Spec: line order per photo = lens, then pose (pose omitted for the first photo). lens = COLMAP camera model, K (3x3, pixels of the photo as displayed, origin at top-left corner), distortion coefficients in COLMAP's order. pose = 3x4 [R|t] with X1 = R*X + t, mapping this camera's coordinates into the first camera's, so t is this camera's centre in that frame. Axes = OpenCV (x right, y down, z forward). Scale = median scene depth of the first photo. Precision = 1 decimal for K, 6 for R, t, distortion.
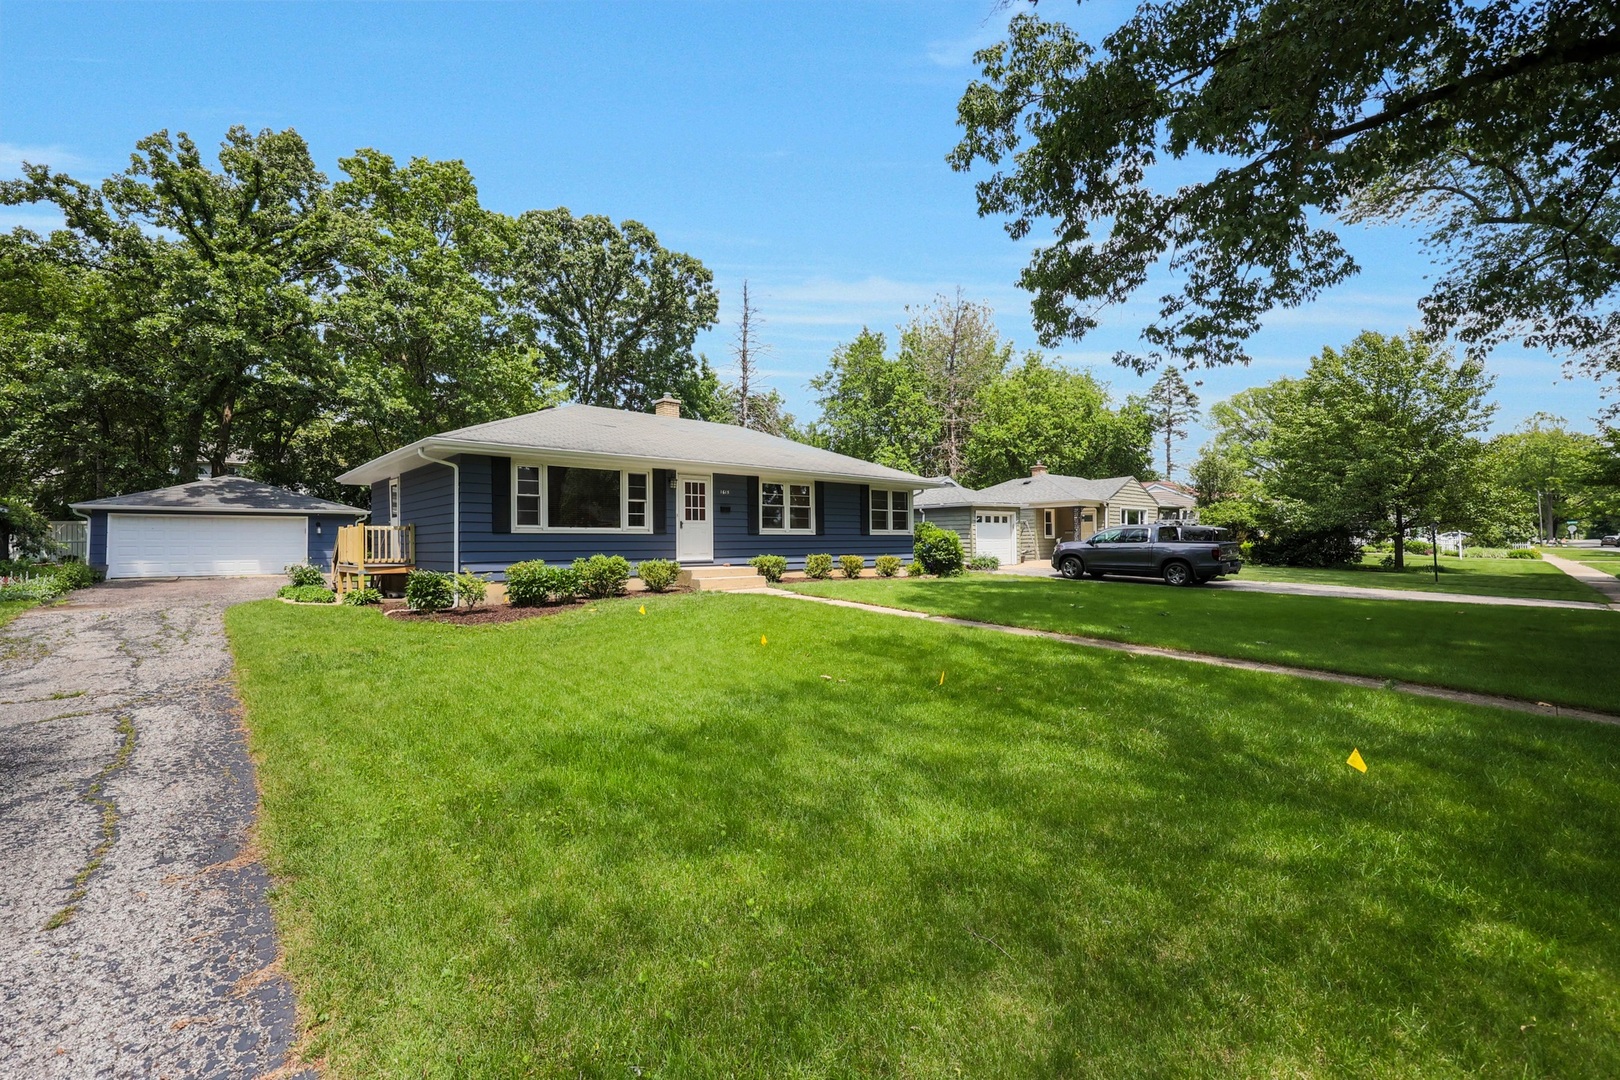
lens RADIAL K [[706.3, 0, 817.0], [0, 706.3, 540.2], [0, 0, 1]] dist [0.000035, 0.000007]
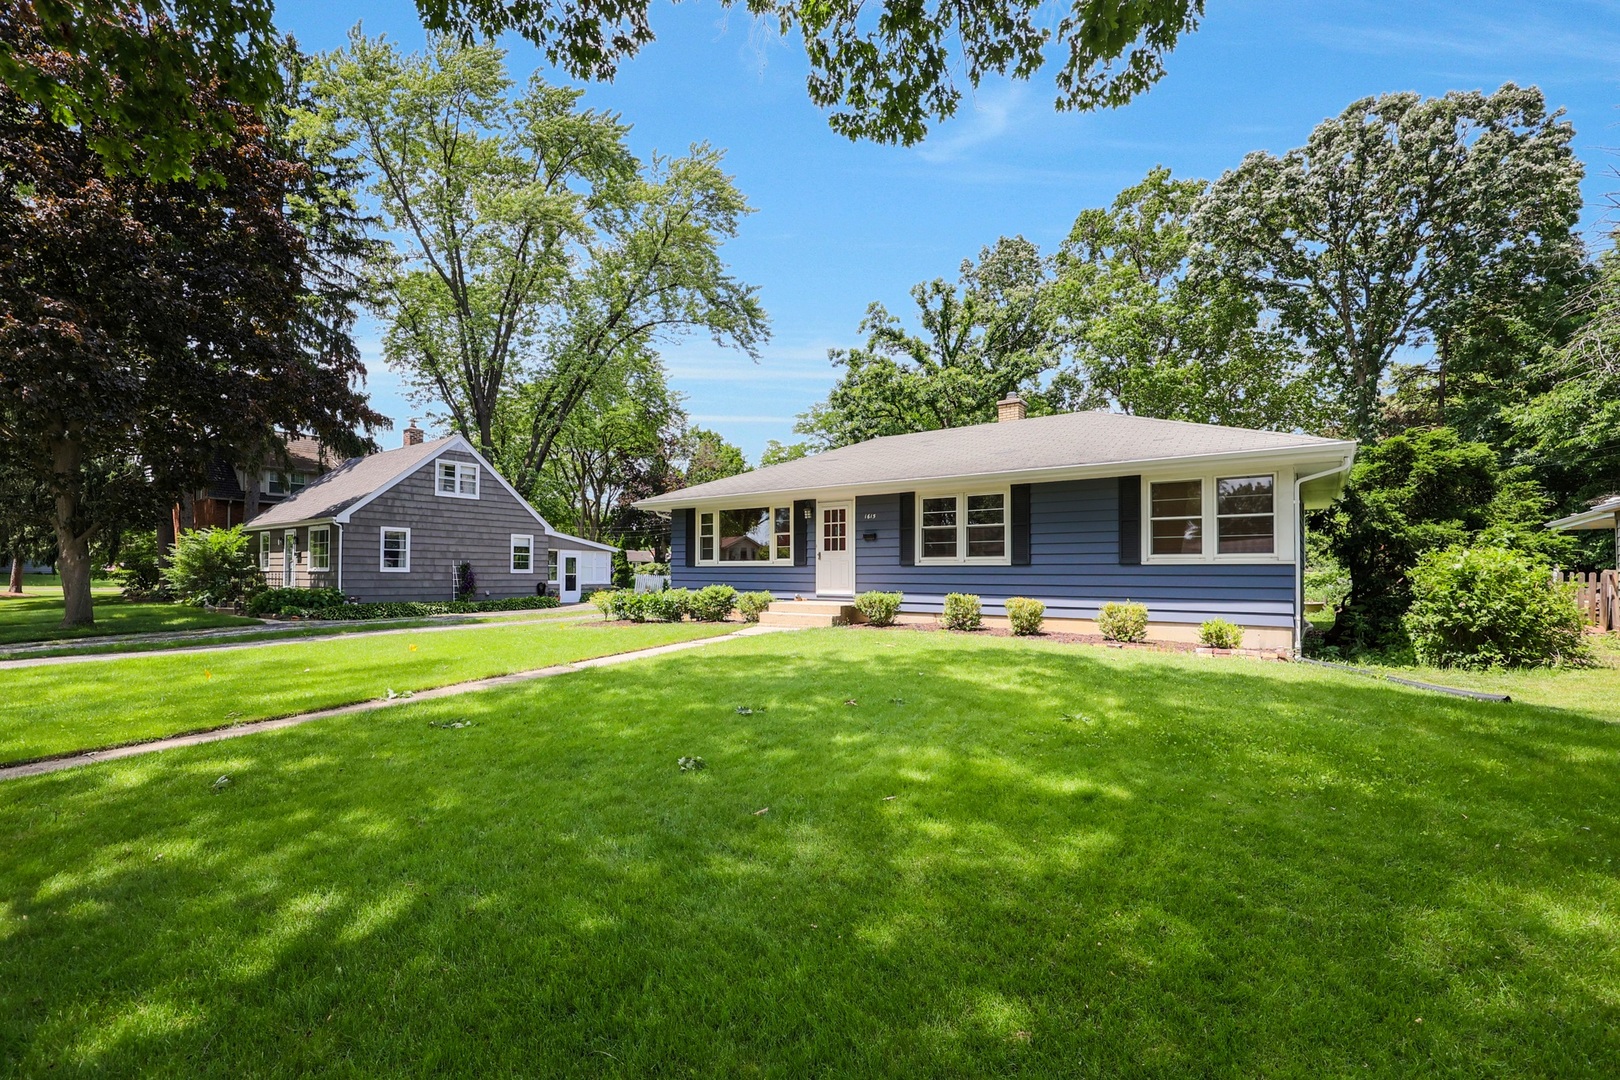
lens RADIAL K [[706.3, 0, 809.2], [0, 706.3, 566.4], [0, 0, 1]] dist [0.000035, 0.000007]
pose [[0.175784, -0.000494, -0.984429, 0.709096], [0.003681, 0.999993, 0.000155, -0.008108], [0.984422, -0.003651, 0.175784, 0.791100]]
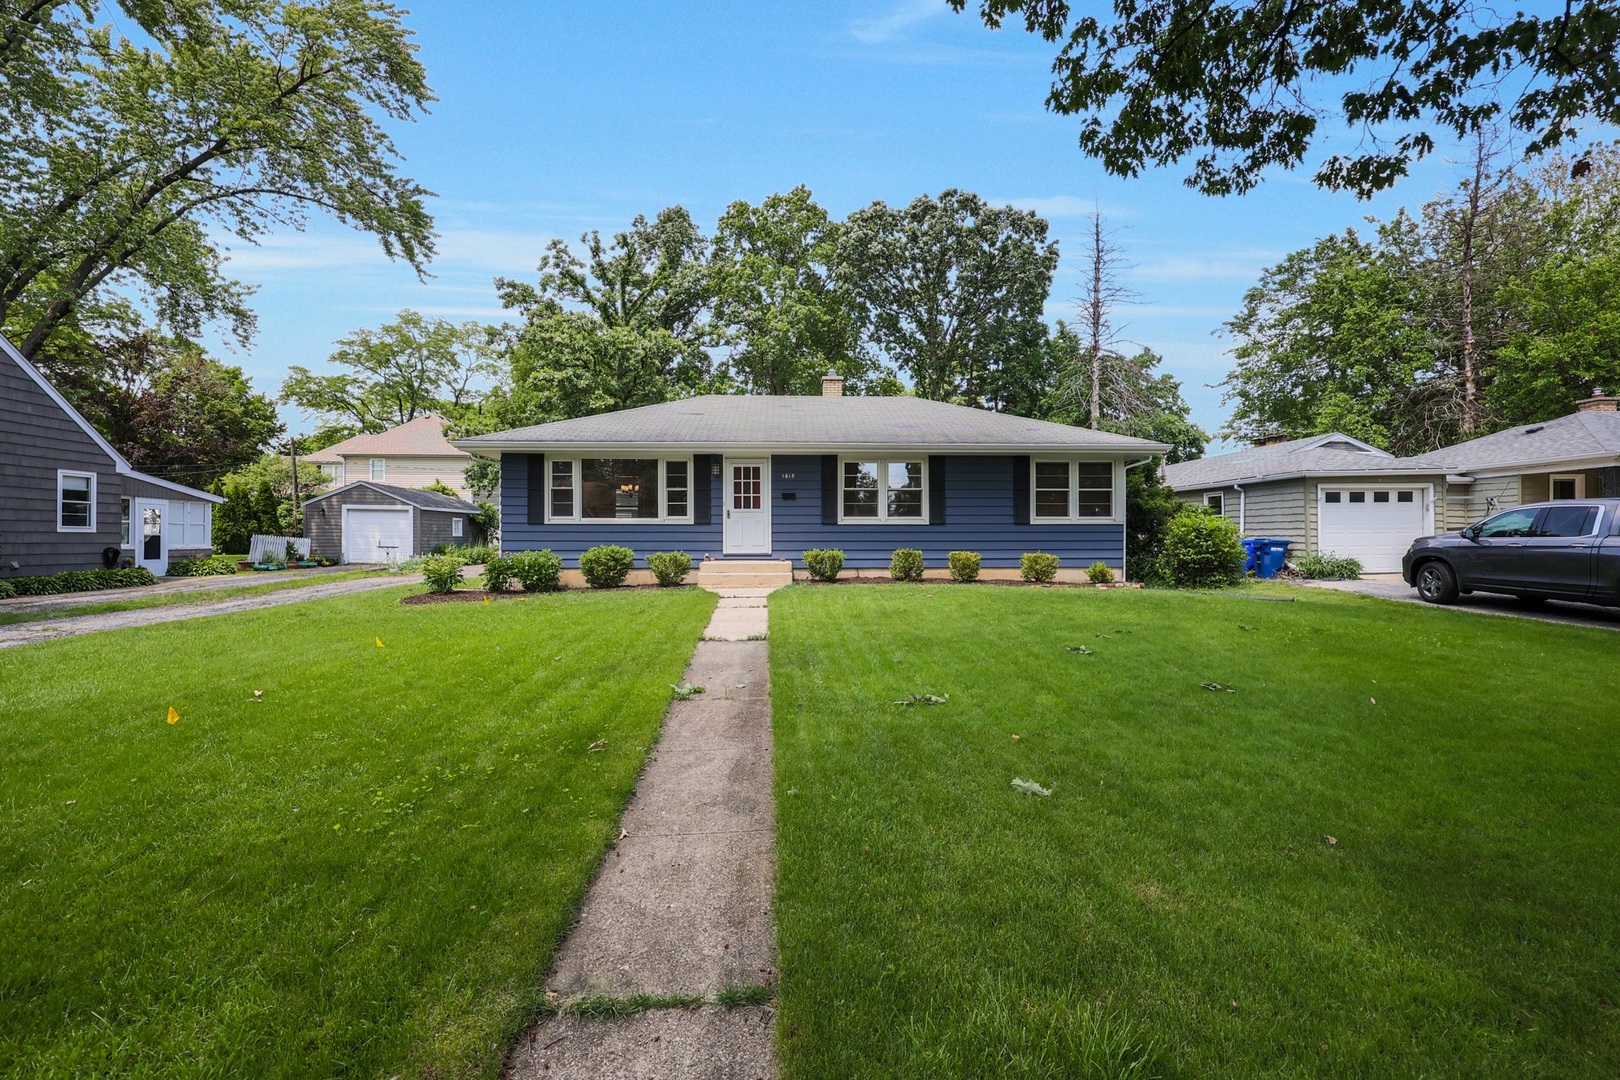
lens RADIAL K [[706.3, 0, 800.6], [0, 706.3, 533.6], [0, 0, 1]] dist [0.000035, 0.000007]
pose [[0.753188, 0.005778, -0.657779, 0.462305], [-0.001526, 0.999974, 0.007036, -0.002597], [0.657803, -0.004295, 0.753178, 0.360202]]
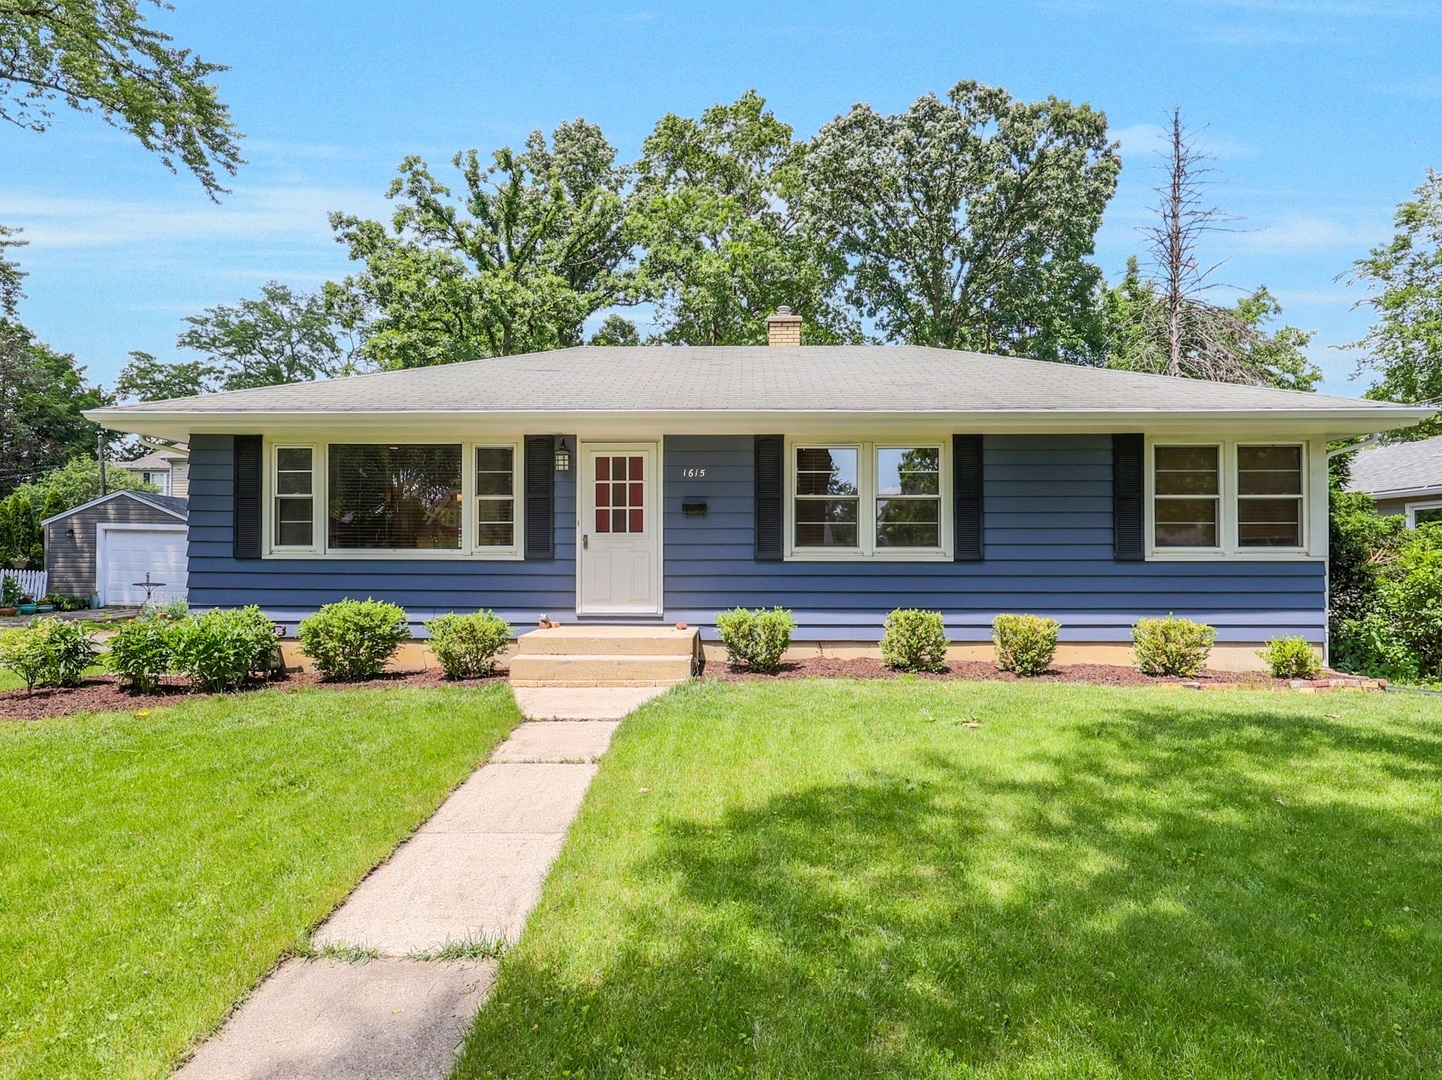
lens RADIAL K [[823.7, 0, 713.8], [0, 823.7, 553.4], [0, 0, 1]] dist [0.007762, 0.001261]
pose [[0.708733, 0.005667, -0.705454, 0.279907], [-0.002845, 0.999983, 0.005176, -0.016221], [0.705471, -0.001661, 0.708737, 0.622911]]
